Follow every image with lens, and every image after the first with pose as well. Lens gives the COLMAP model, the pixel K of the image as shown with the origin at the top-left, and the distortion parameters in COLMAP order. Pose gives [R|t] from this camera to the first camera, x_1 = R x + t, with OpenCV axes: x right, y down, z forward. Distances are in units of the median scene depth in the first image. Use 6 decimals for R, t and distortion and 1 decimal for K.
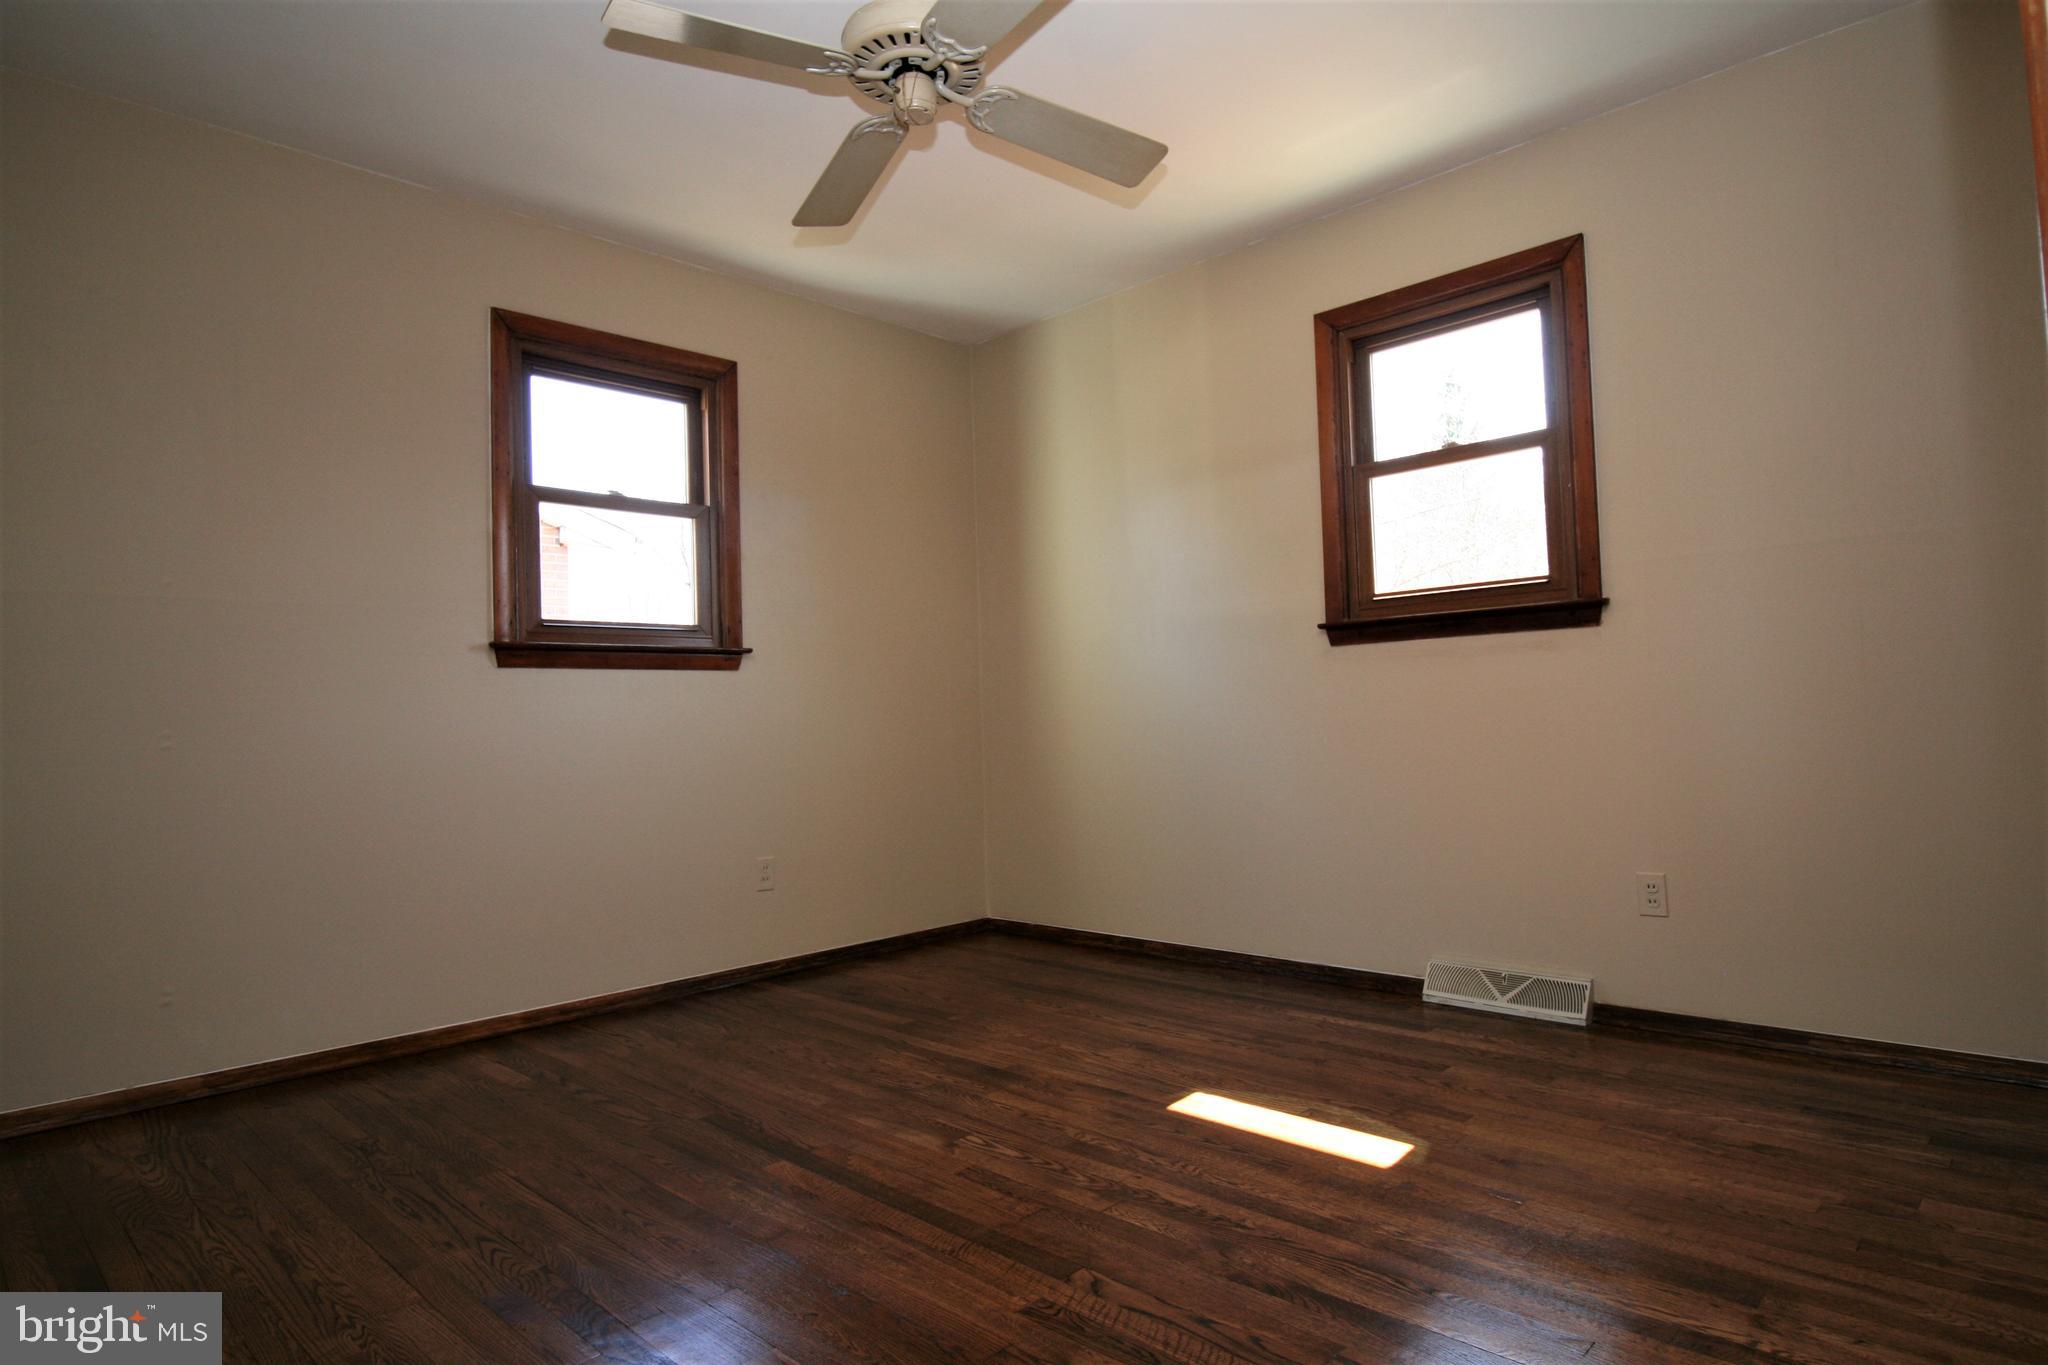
lens RADIAL K [[1130.3, 0, 1031.5], [0, 1130.3, 691.4], [0, 0, 1]] dist [0.005707, -0.007123]
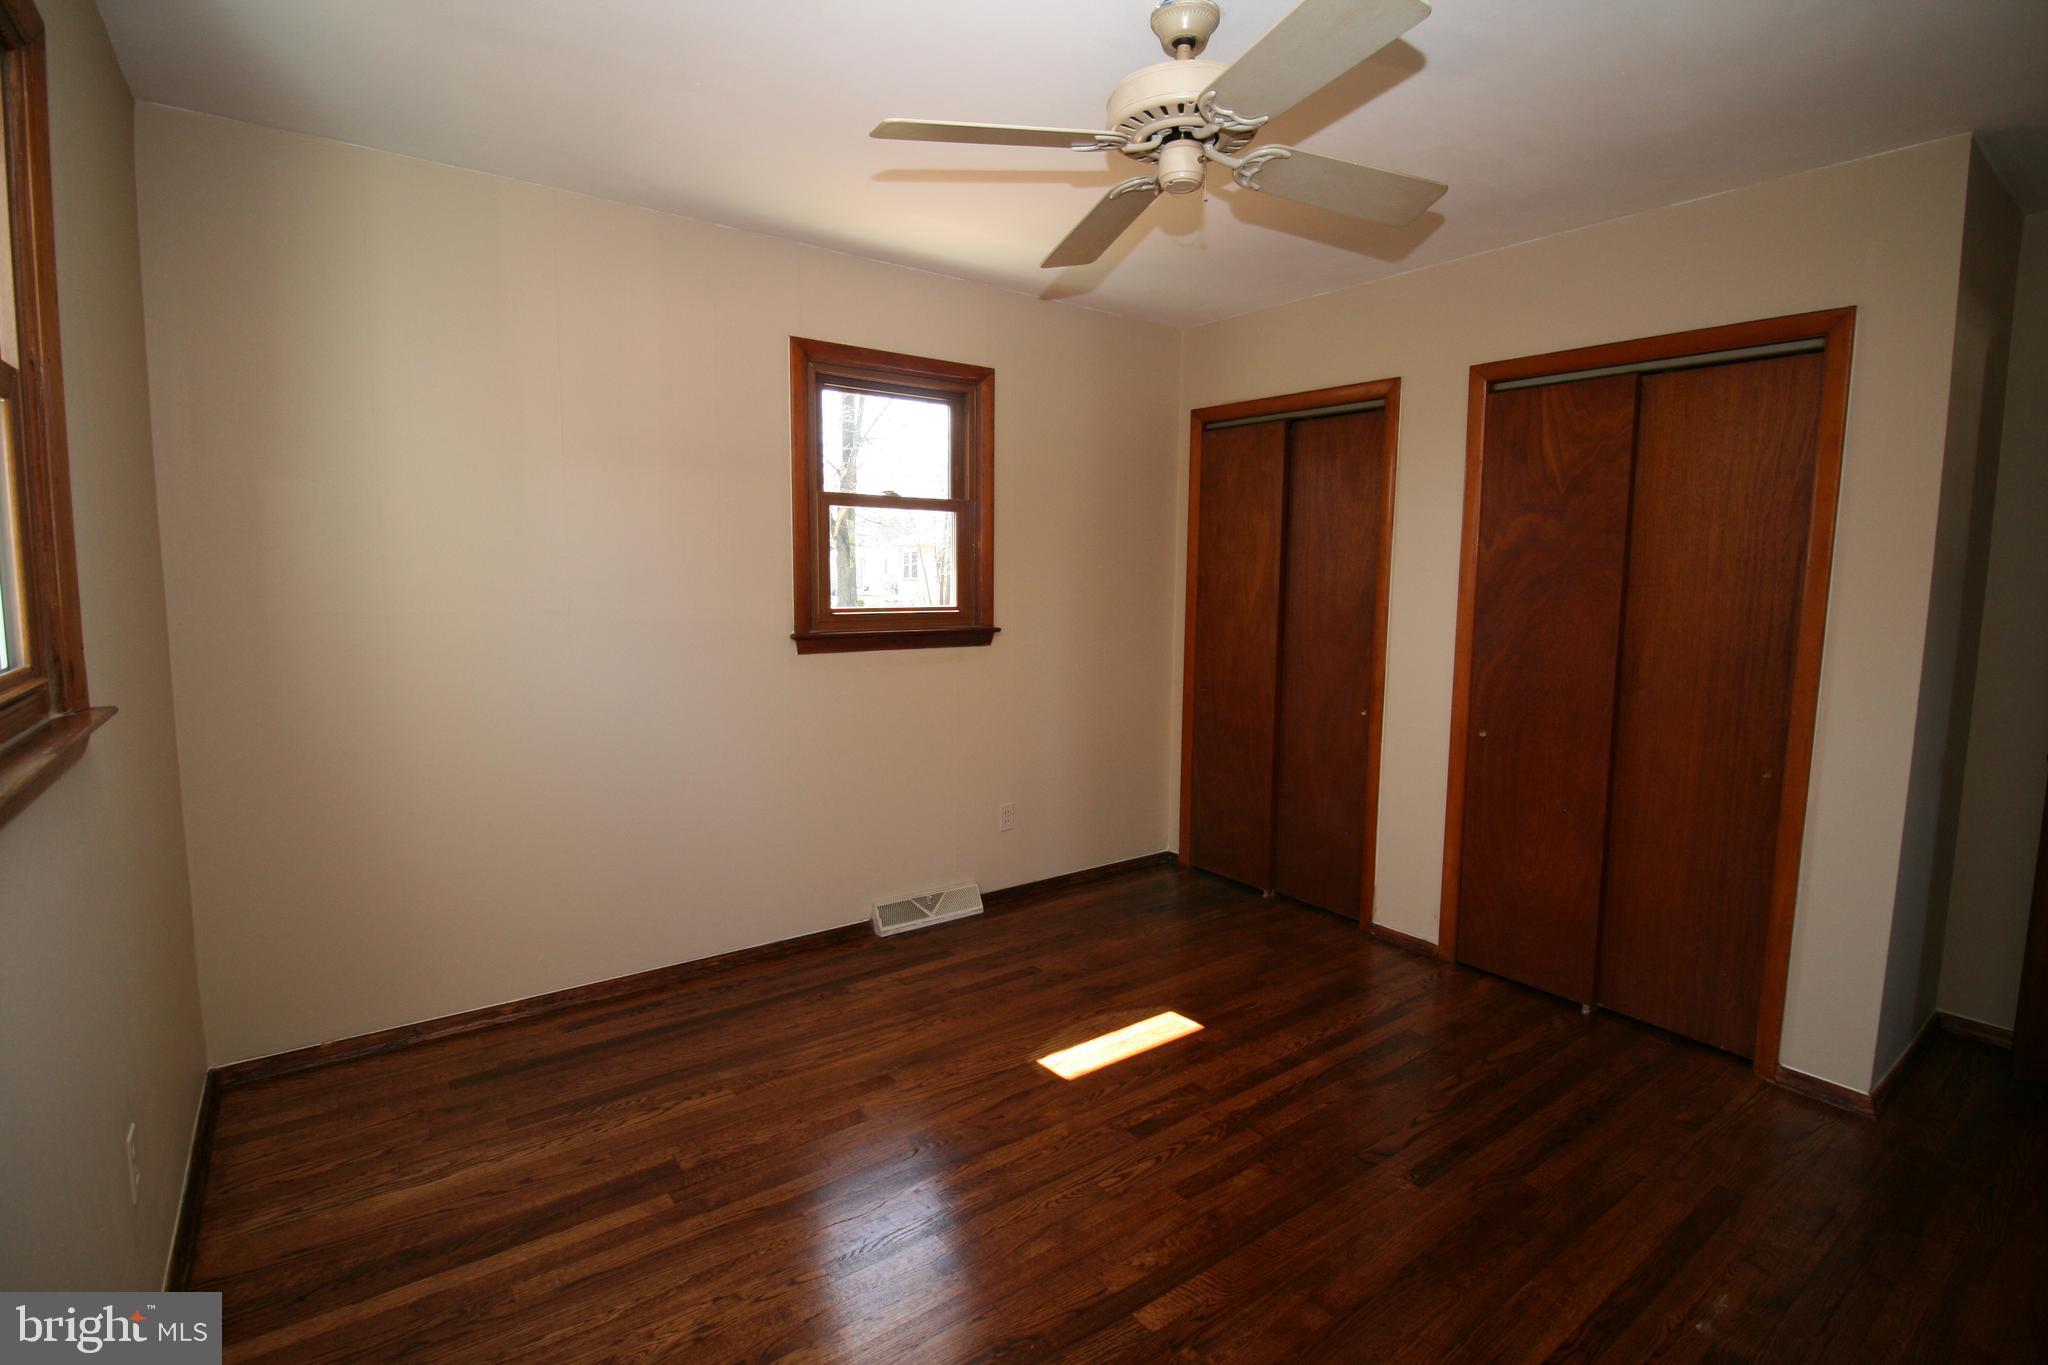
lens RADIAL K [[954.6, 0, 1026.9], [0, 954.6, 695.0], [0, 0, 1]] dist [-0.007382, -0.009425]
pose [[0.160226, -0.093007, 0.982689, -0.708889], [-0.042201, 0.993995, 0.100958, -0.121046], [-0.986178, -0.057647, 0.155339, 0.746072]]
